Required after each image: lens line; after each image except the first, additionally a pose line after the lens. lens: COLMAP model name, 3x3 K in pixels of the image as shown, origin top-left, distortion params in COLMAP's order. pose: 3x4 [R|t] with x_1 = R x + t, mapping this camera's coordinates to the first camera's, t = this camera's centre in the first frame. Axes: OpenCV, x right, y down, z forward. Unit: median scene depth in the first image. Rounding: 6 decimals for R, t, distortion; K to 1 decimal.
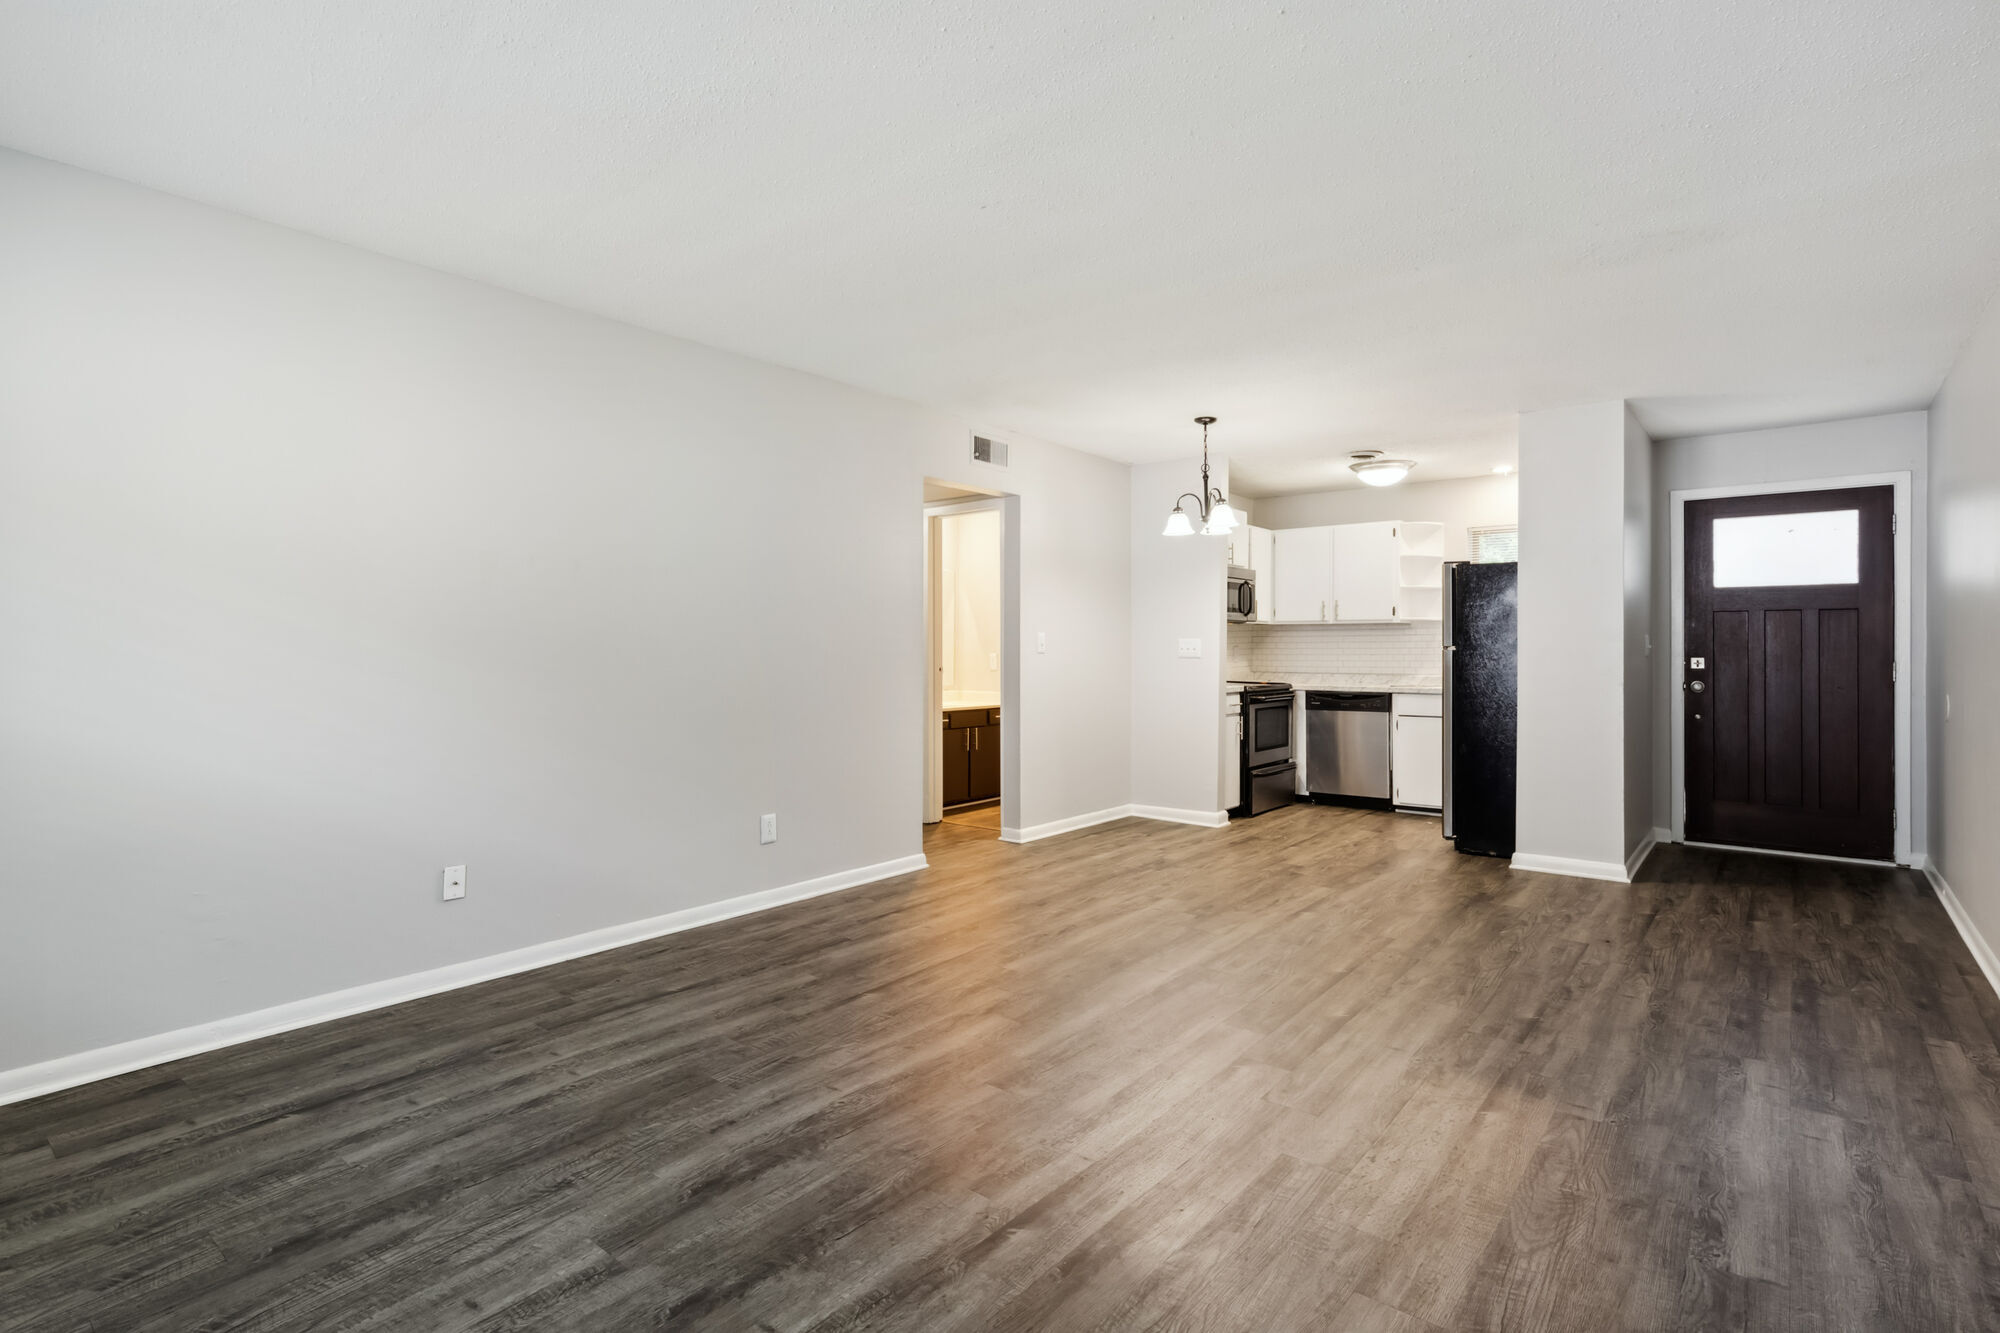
lens RADIAL K [[955.1, 0, 996.8], [0, 955.1, 655.2], [0, 0, 1]] dist [0.000407, -0.001020]
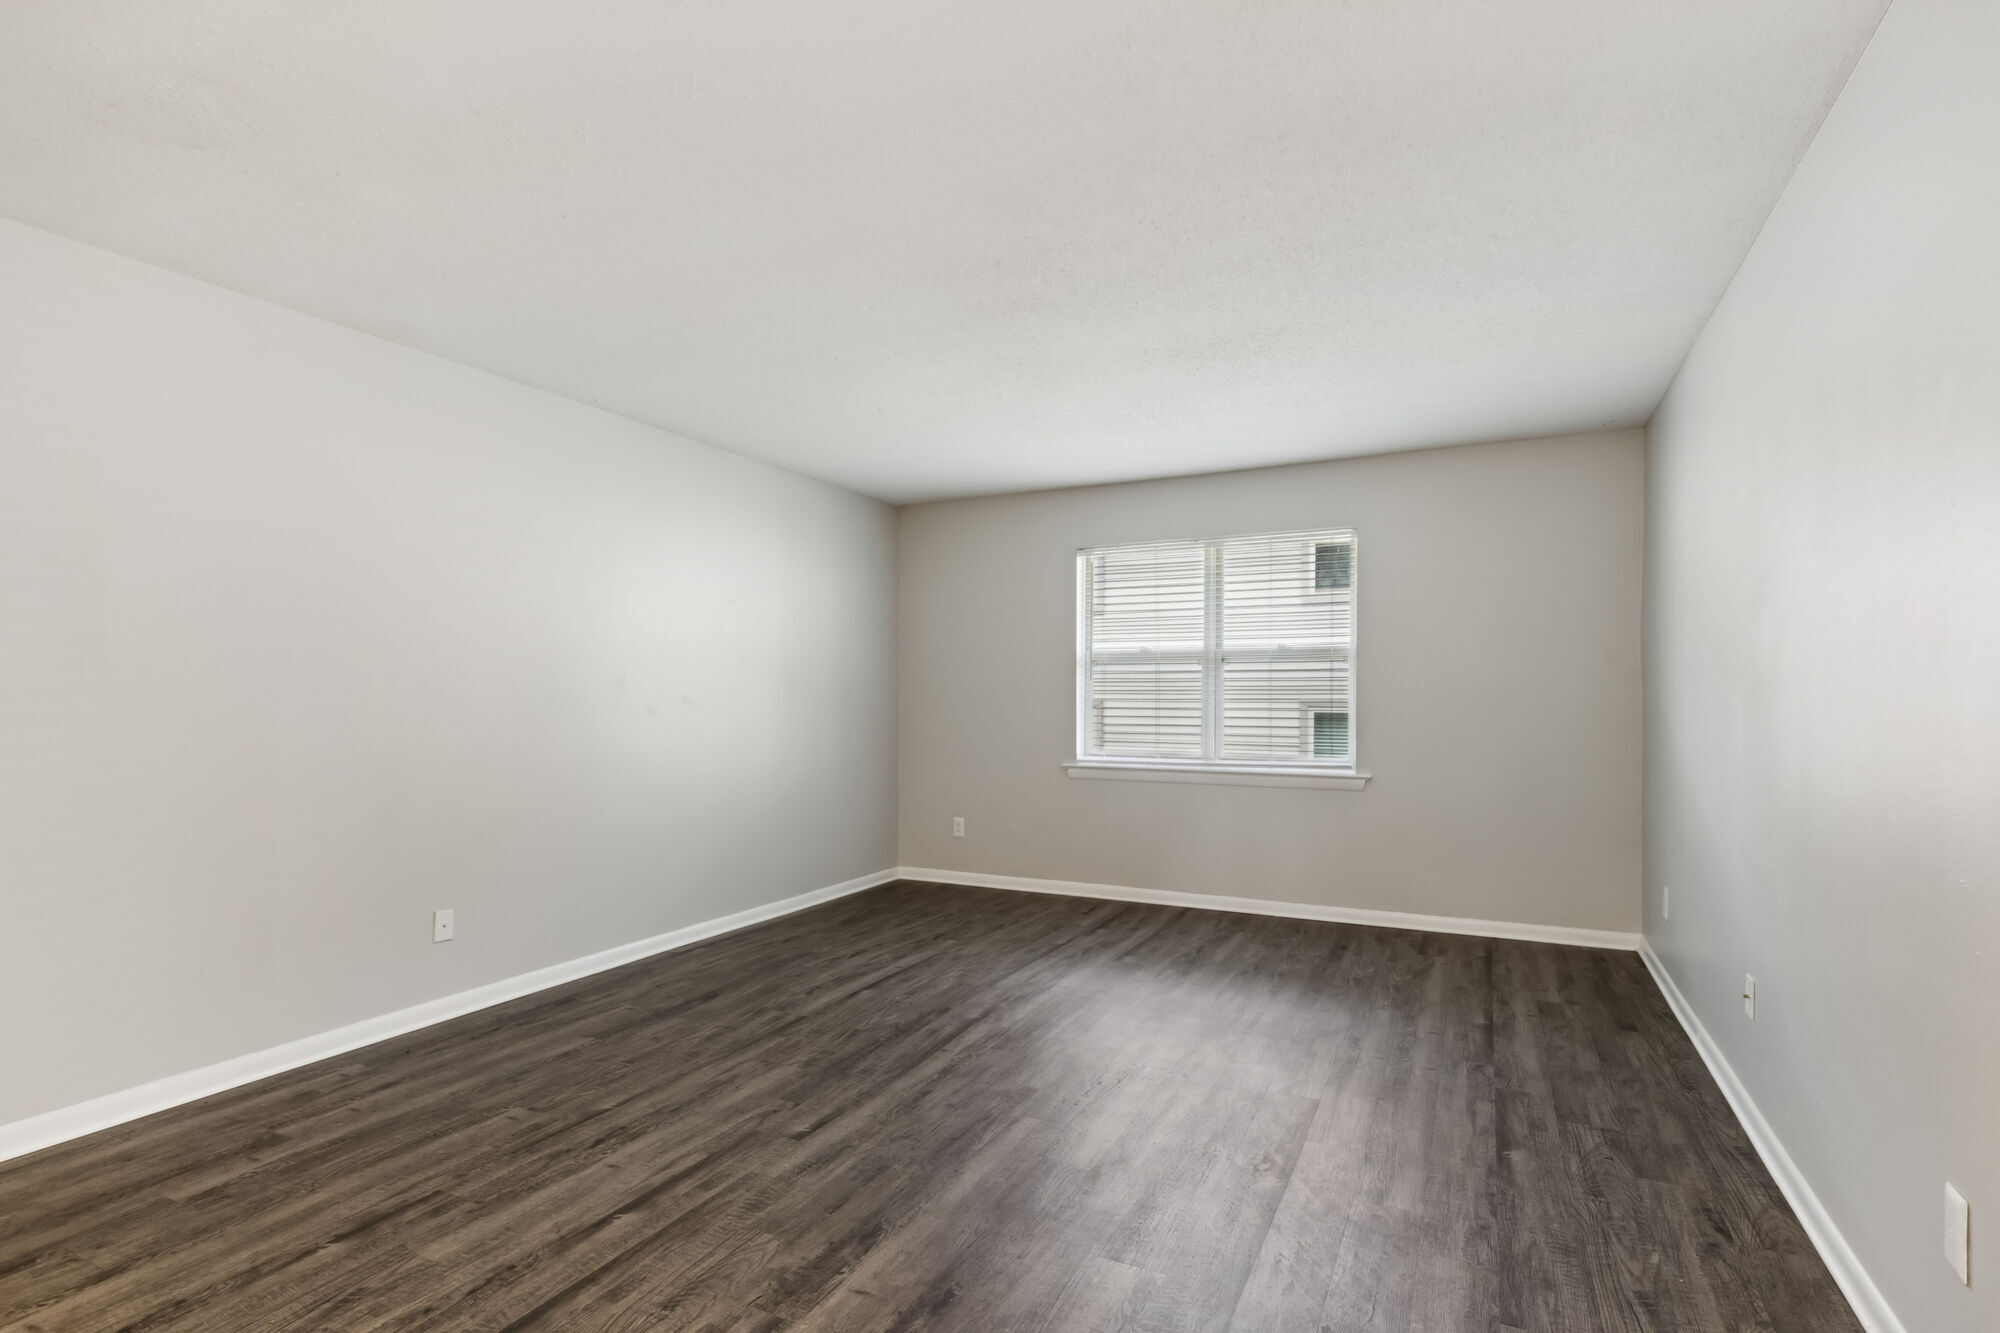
lens RADIAL K [[962.4, 0, 1000.0], [0, 962.4, 666.5], [0, 0, 1]] dist [0.003954, 0.000676]
pose [[-0.974999, -0.006807, -0.222105, 0.117611], [-0.001473, 0.999707, -0.024172, -0.009615], [0.222204, -0.023241, -0.974723, 0.842213]]
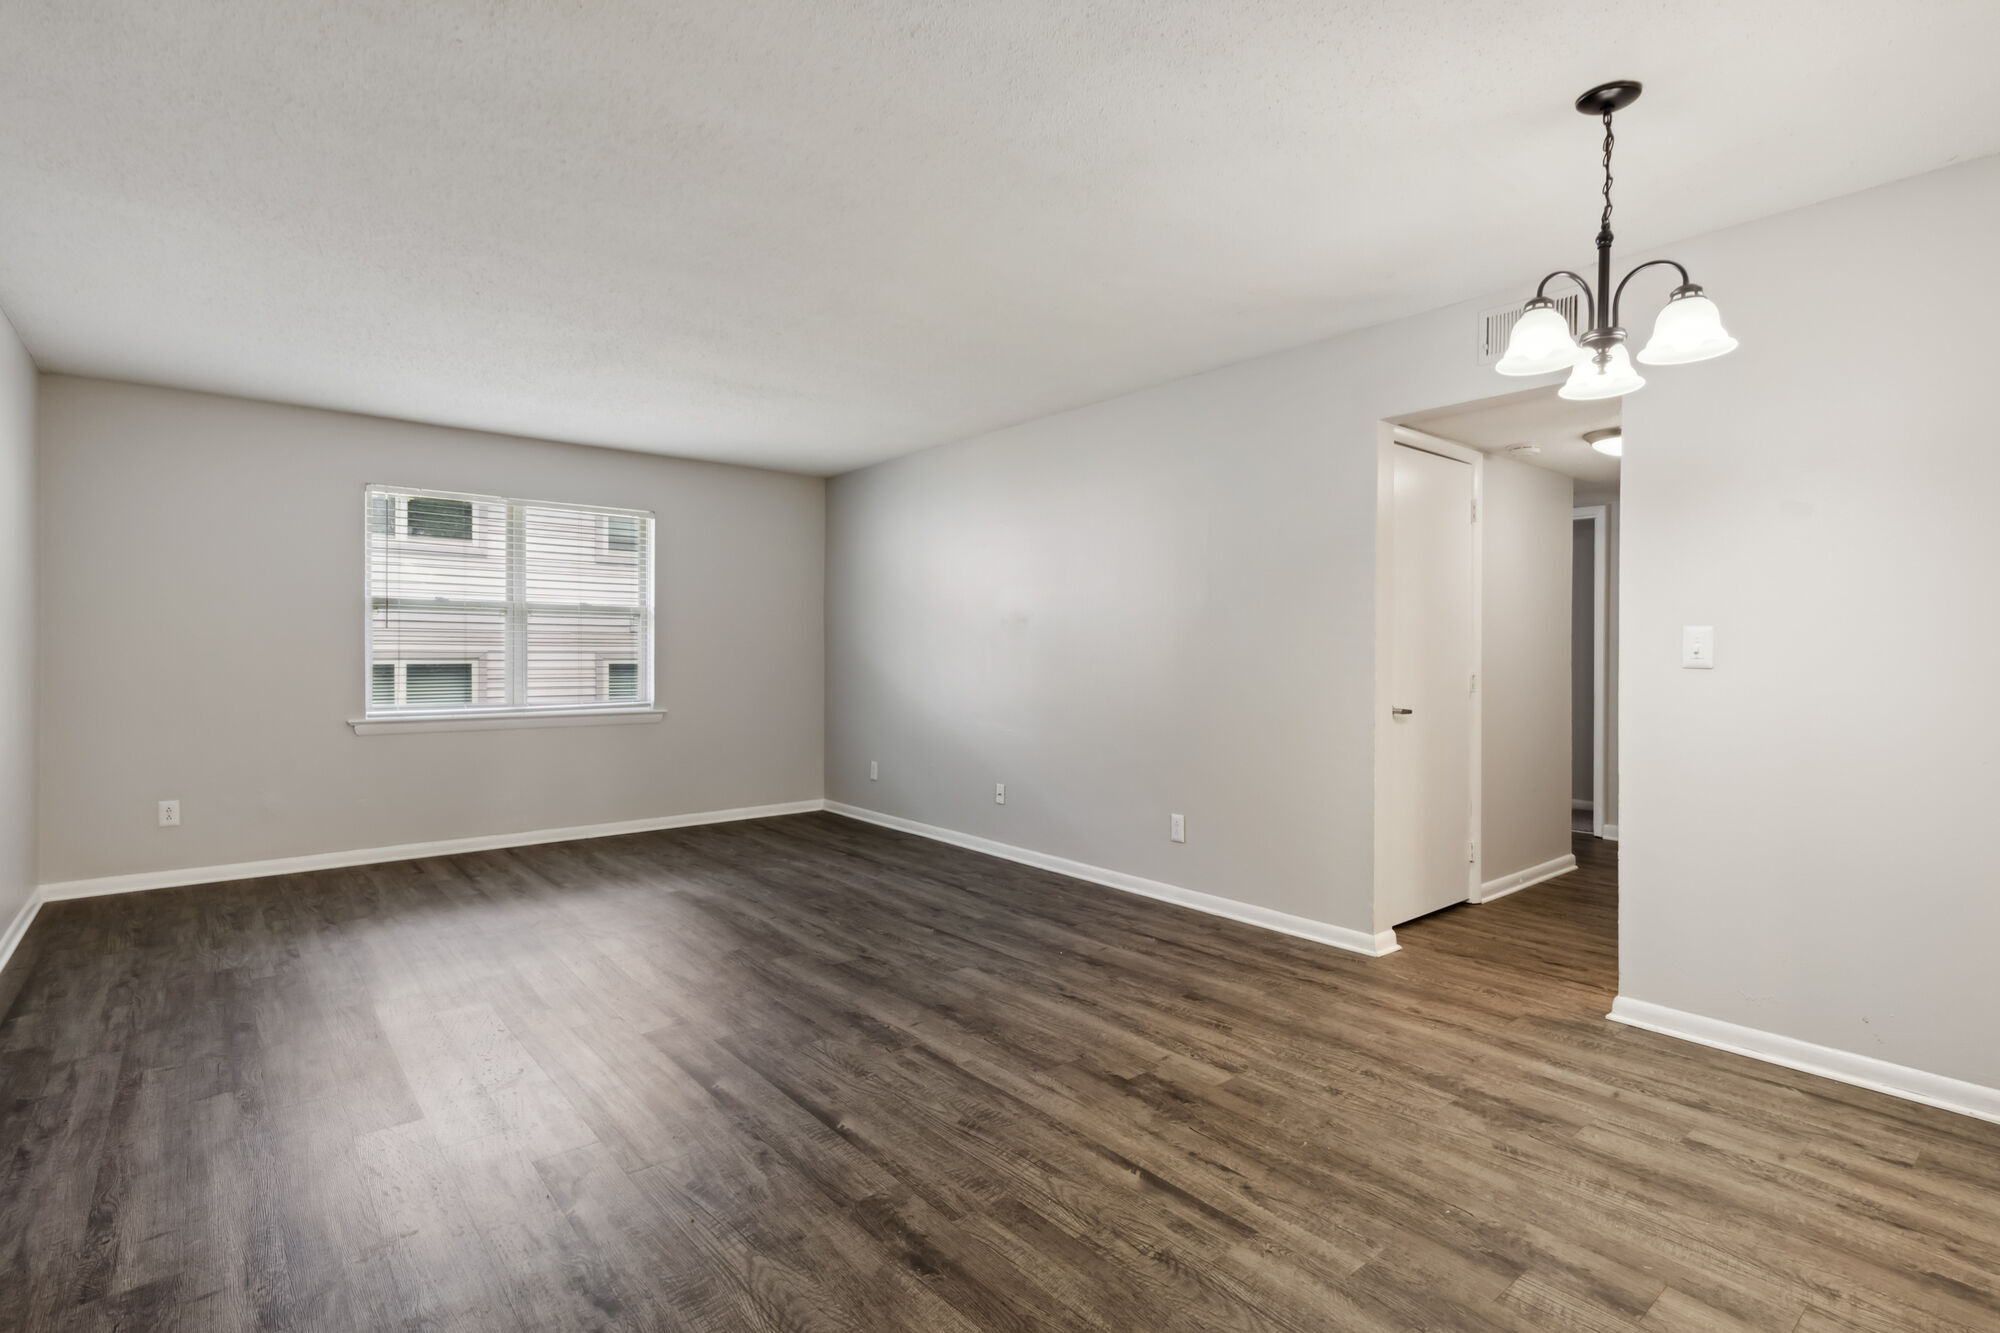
lens RADIAL K [[955.1, 0, 996.8], [0, 955.1, 655.2], [0, 0, 1]] dist [0.000407, -0.001020]
pose [[-0.184070, 0.002789, -0.982909, 0.544299], [-0.011788, 0.999918, 0.005045, -0.006323], [0.982842, 0.012516, -0.184022, 0.660817]]
